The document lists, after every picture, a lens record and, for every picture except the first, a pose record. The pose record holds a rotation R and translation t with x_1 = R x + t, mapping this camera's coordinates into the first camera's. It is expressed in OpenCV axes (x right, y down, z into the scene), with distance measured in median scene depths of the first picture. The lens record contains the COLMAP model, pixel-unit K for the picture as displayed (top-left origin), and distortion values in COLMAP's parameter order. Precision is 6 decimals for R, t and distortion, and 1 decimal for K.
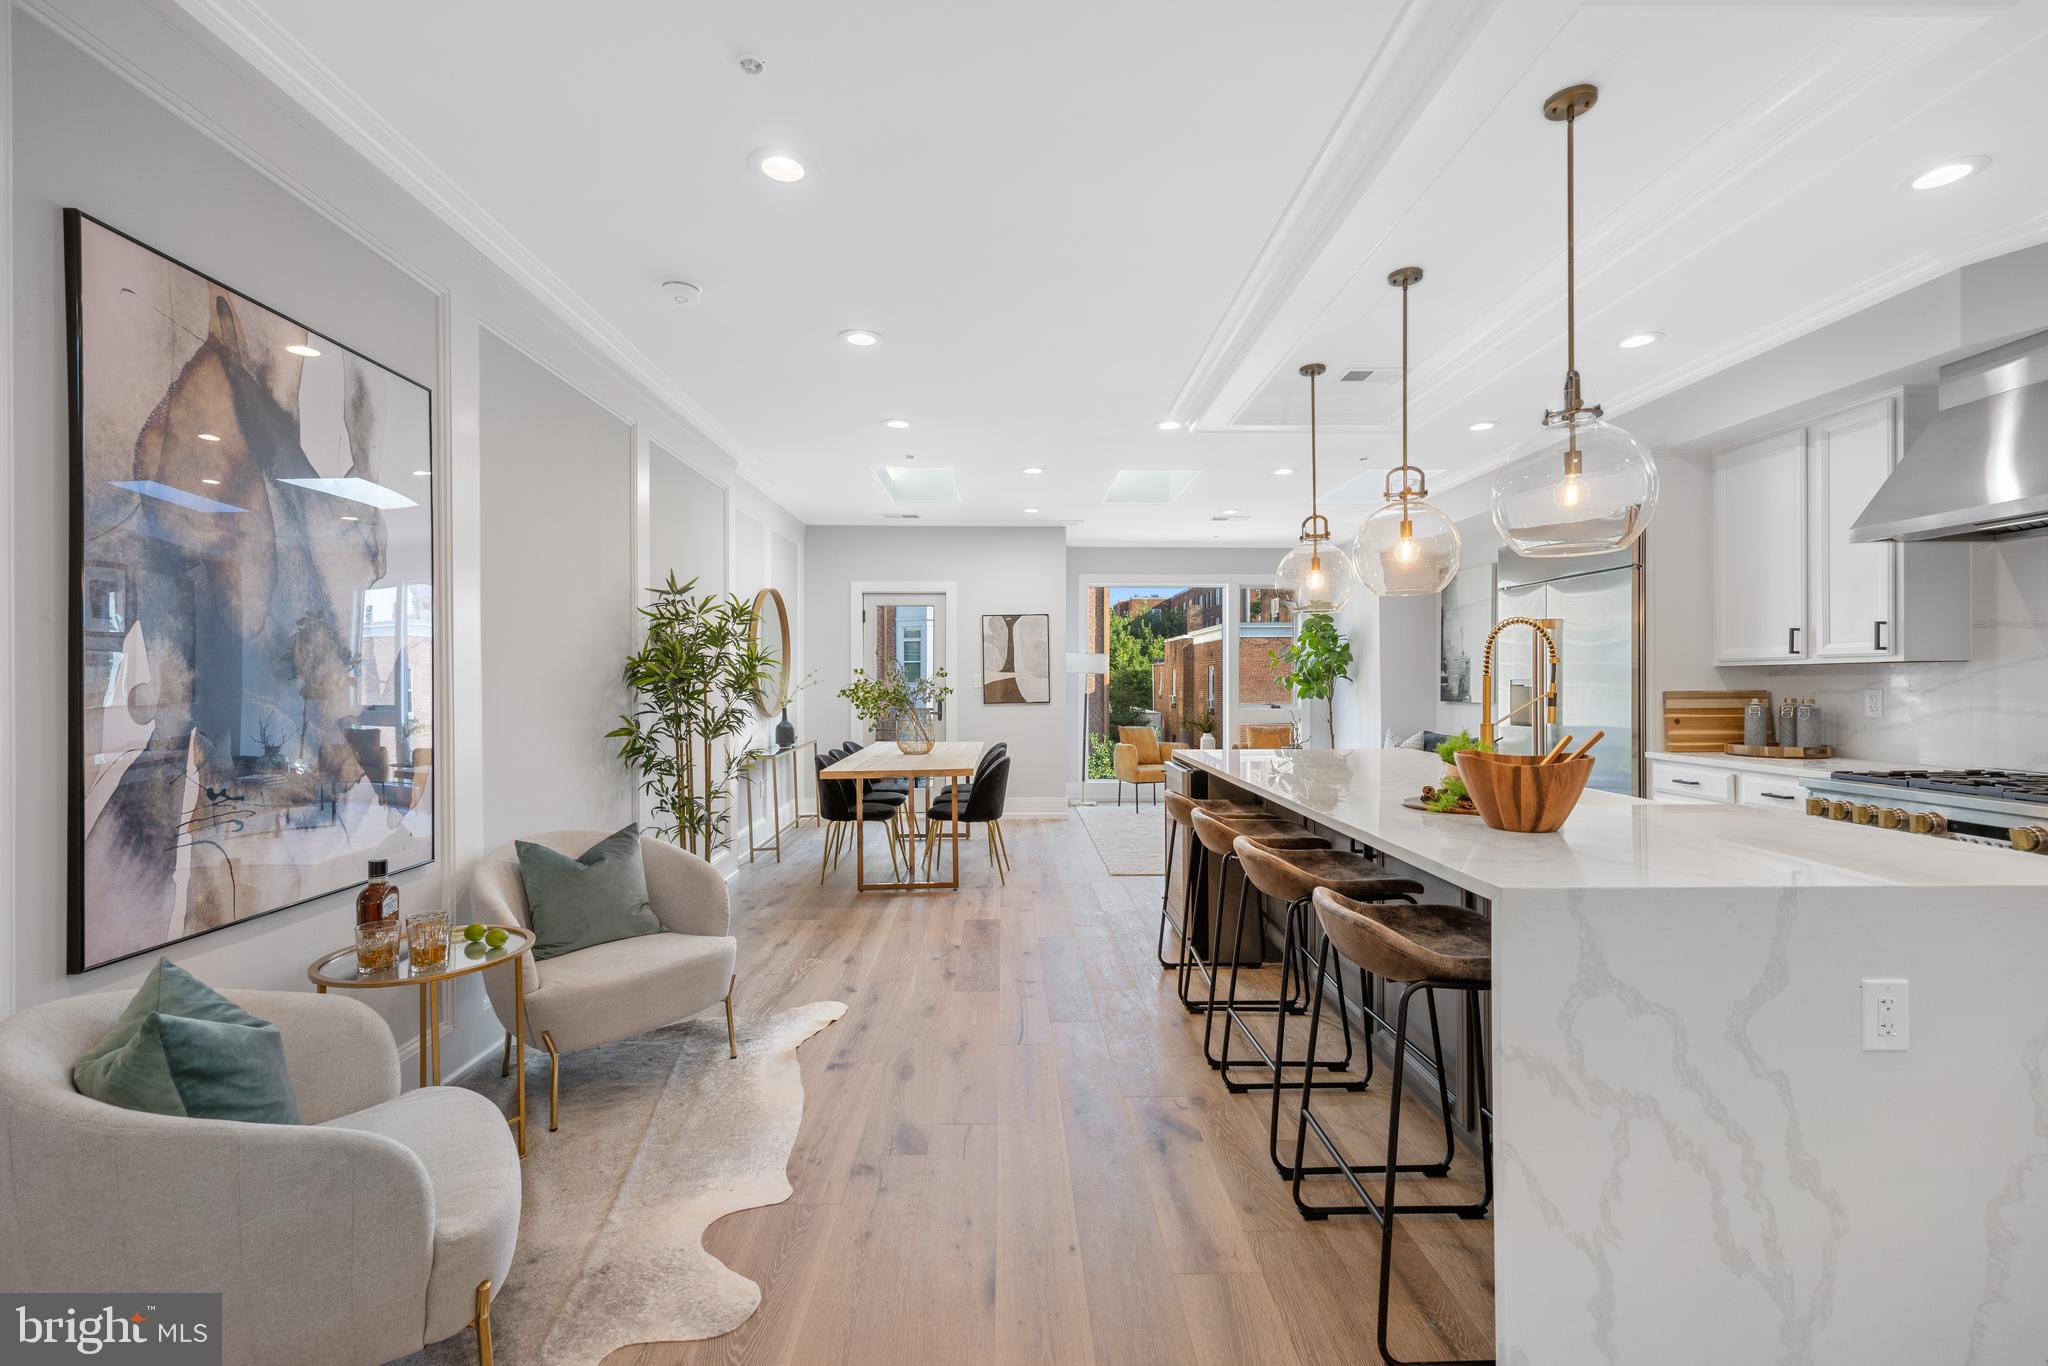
lens RADIAL K [[869.3, 0, 1030.7], [0, 869.3, 679.3], [0, 0, 1]] dist [0.006547, -0.000291]
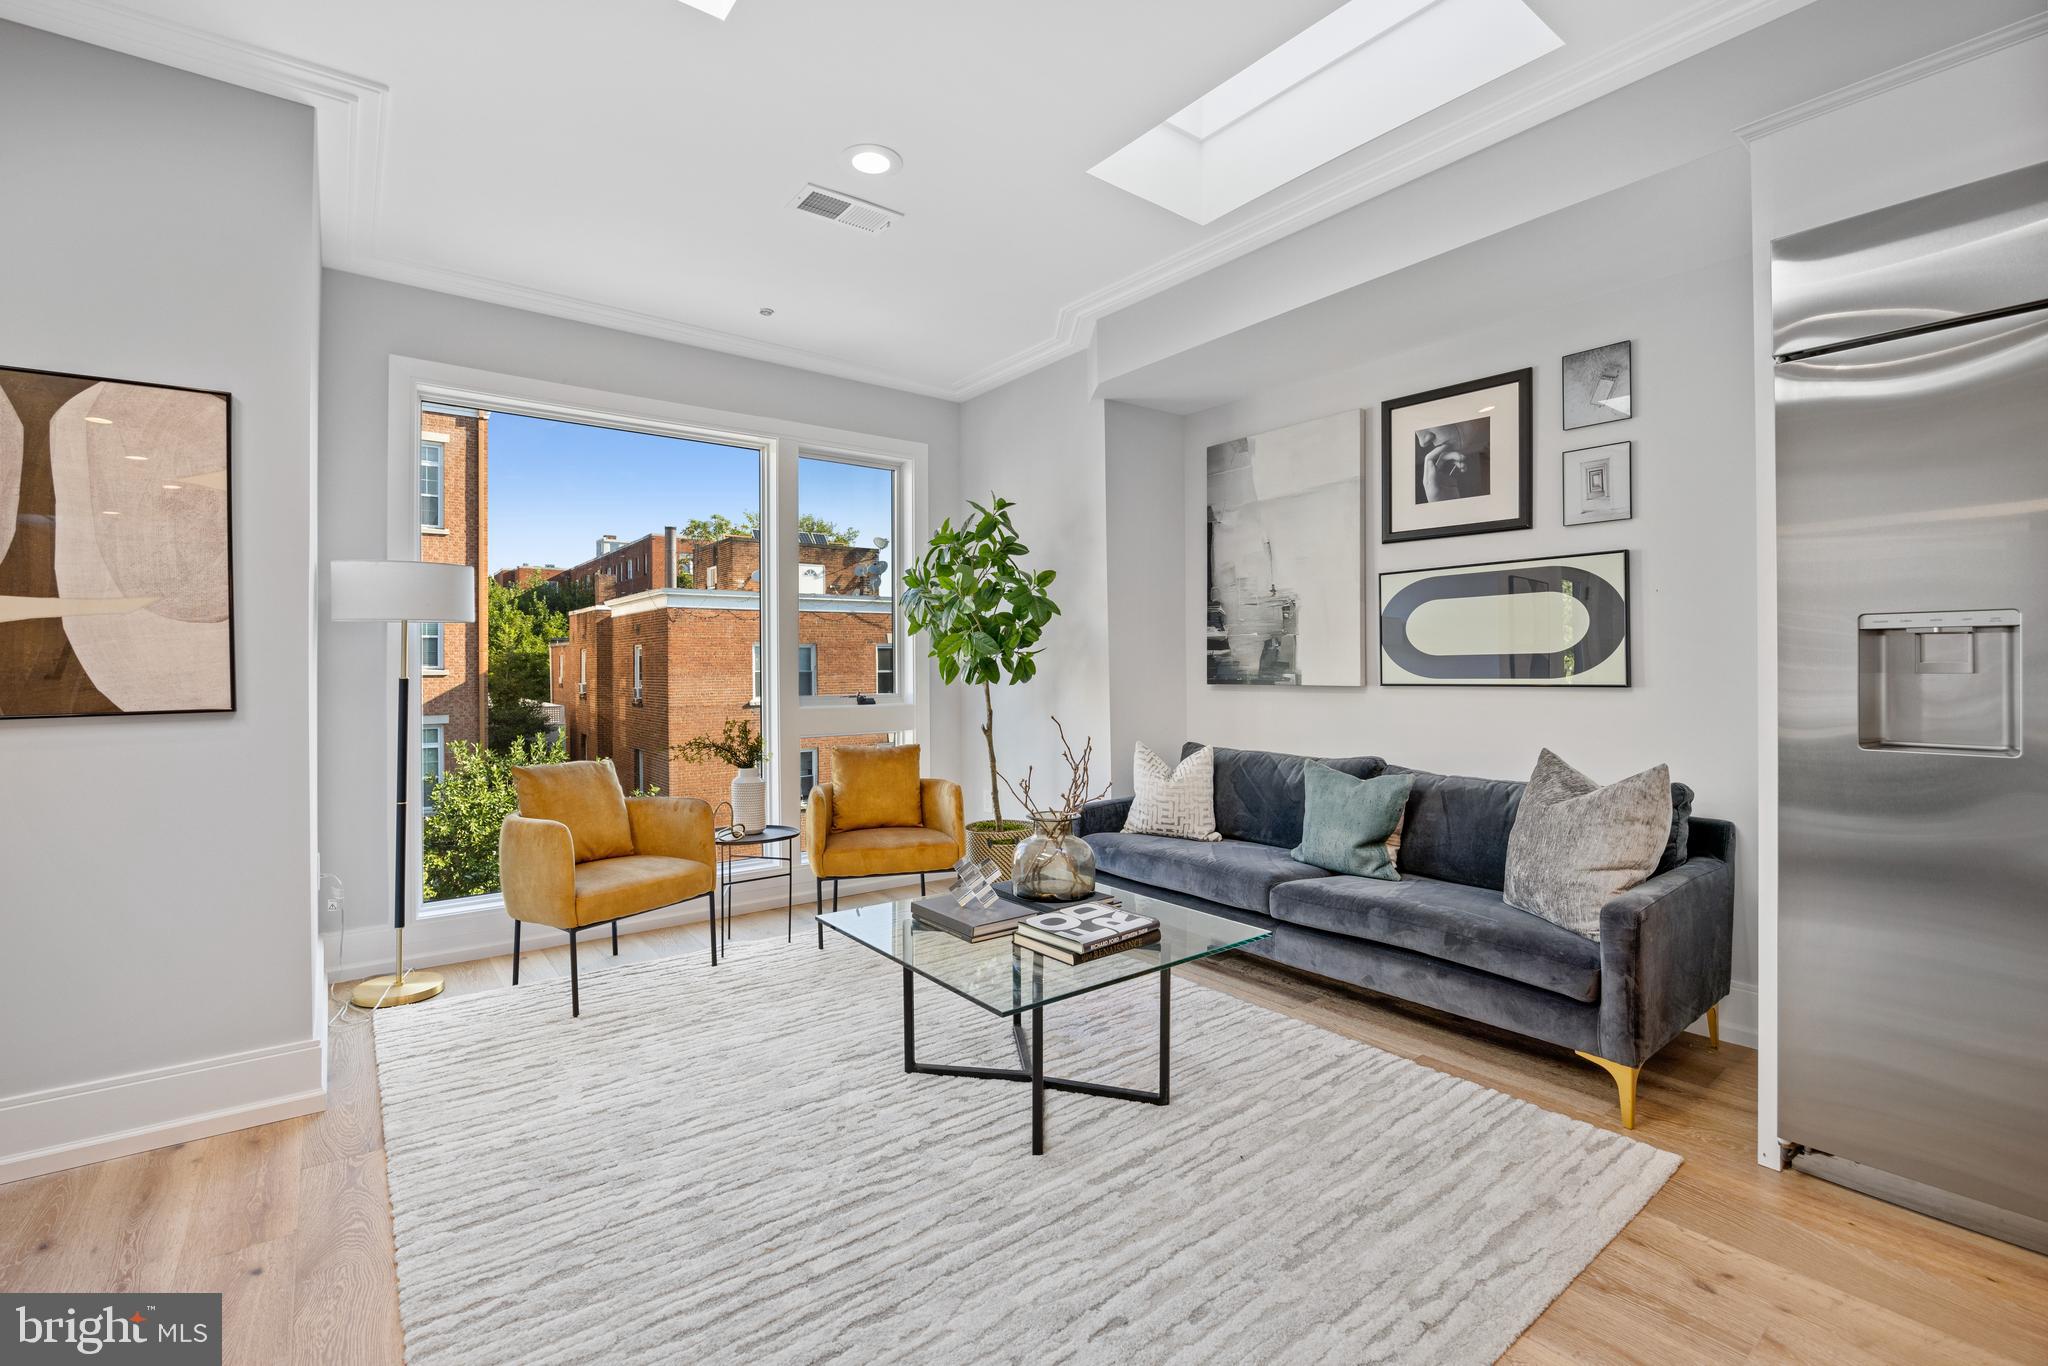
lens RADIAL K [[892.3, 0, 1014.4], [0, 892.3, 661.3], [0, 0, 1]] dist [-0.020907, 0.000833]
pose [[0.810495, -0.000888, 0.585745, 0.114816], [0.003594, 0.999988, -0.003457, 0.024489], [-0.585735, 0.004907, 0.810488, 1.218960]]
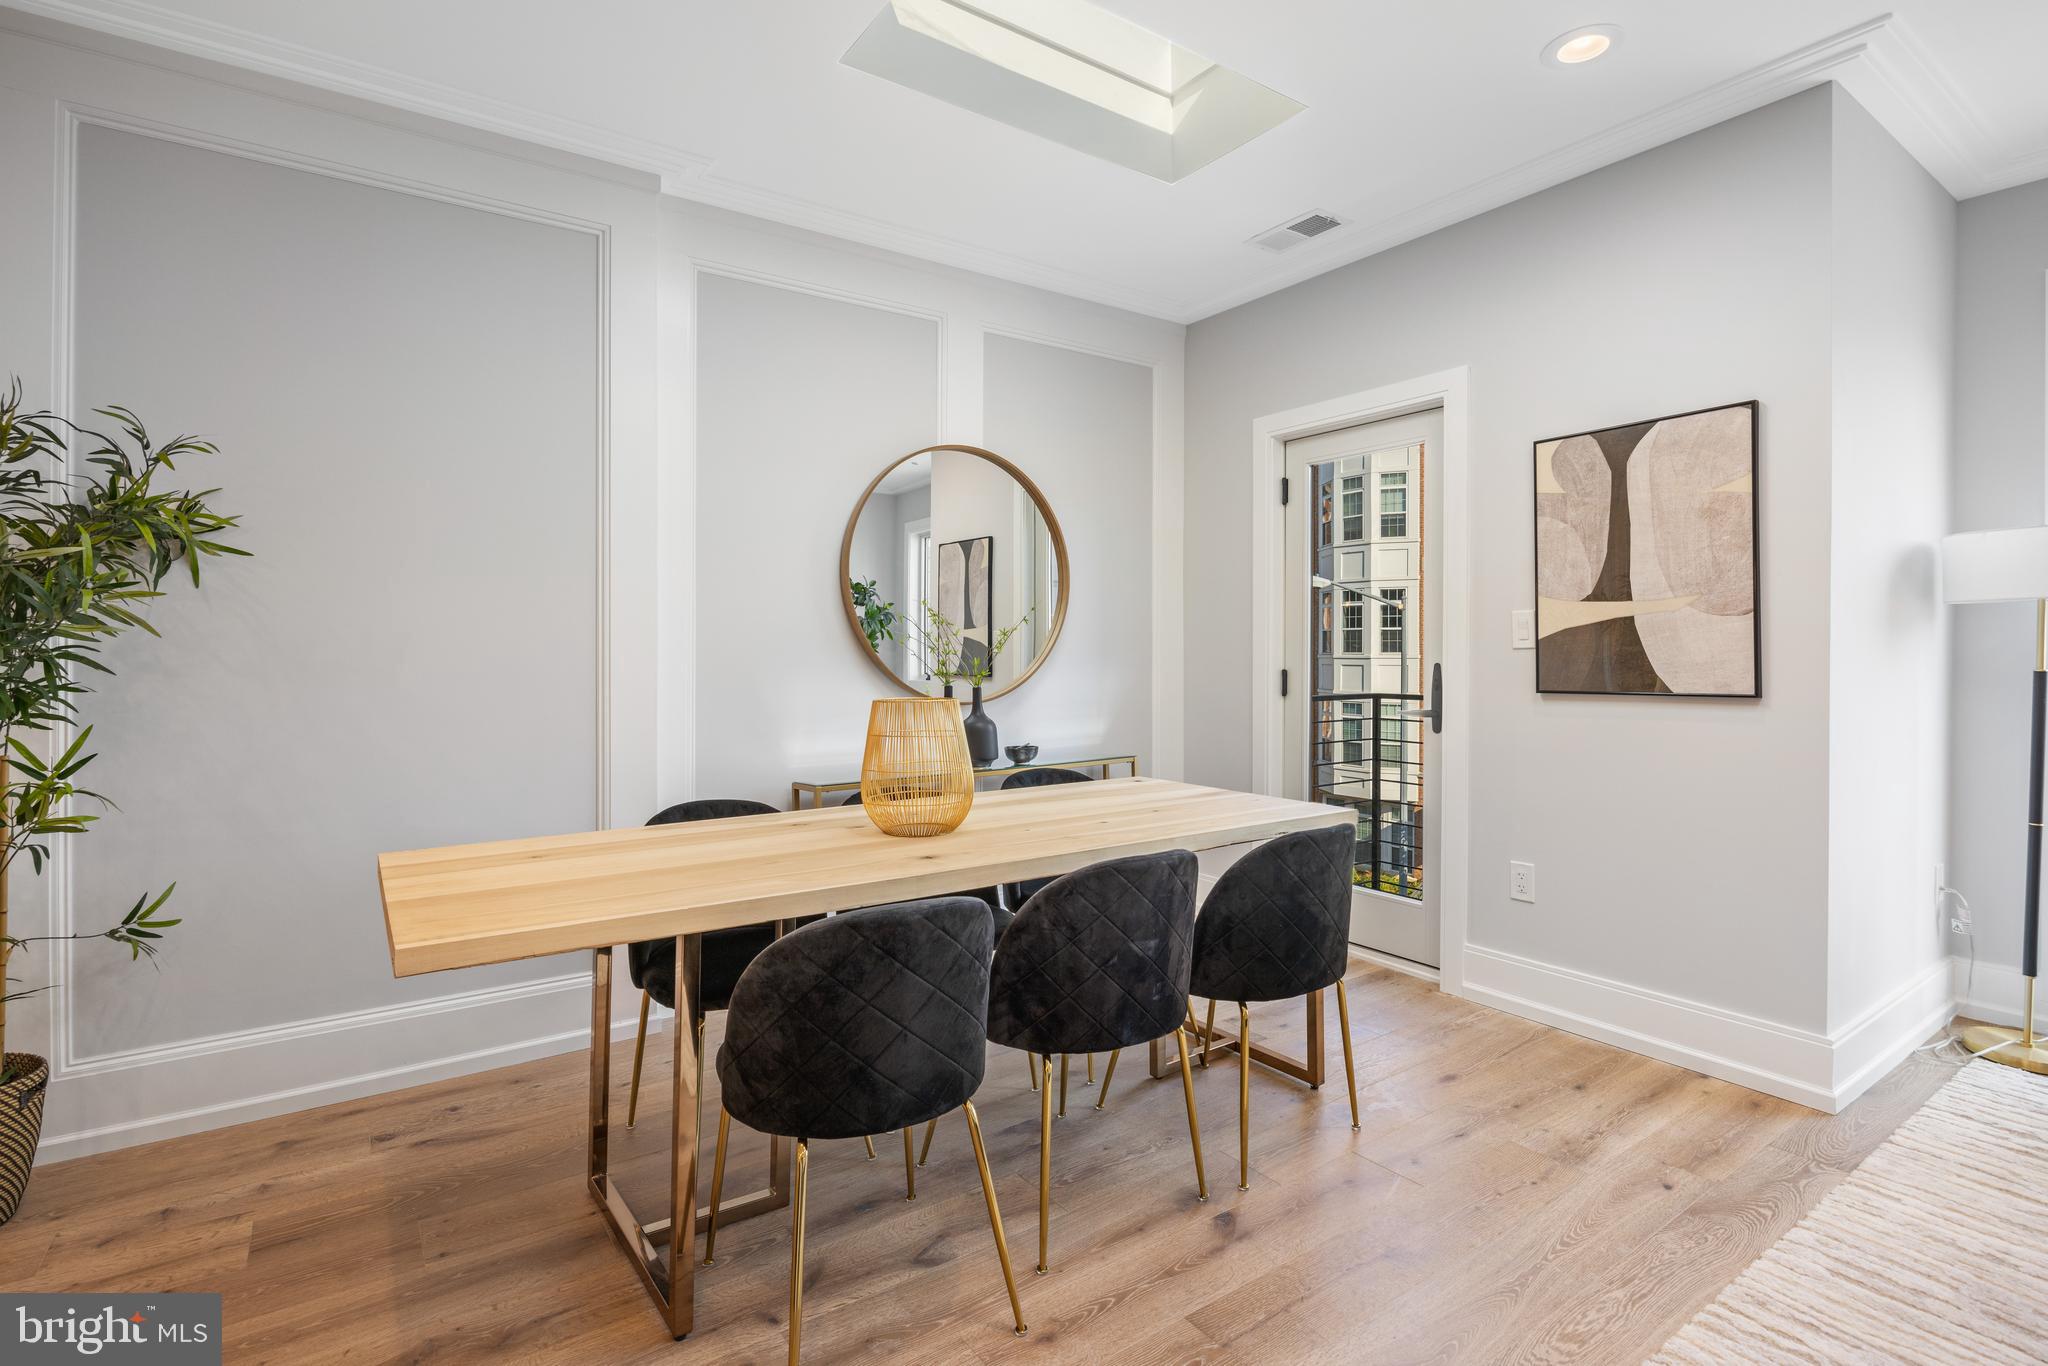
lens RADIAL K [[974.0, 0, 1047.0], [0, 974.0, 655.3], [0, 0, 1]] dist [-0.017427, 0.000630]
pose [[0.557219, 0.002525, -0.830362, 0.308553], [-0.003028, 0.999995, 0.001009, 0.024645], [0.830360, 0.001952, 0.557223, 1.196798]]
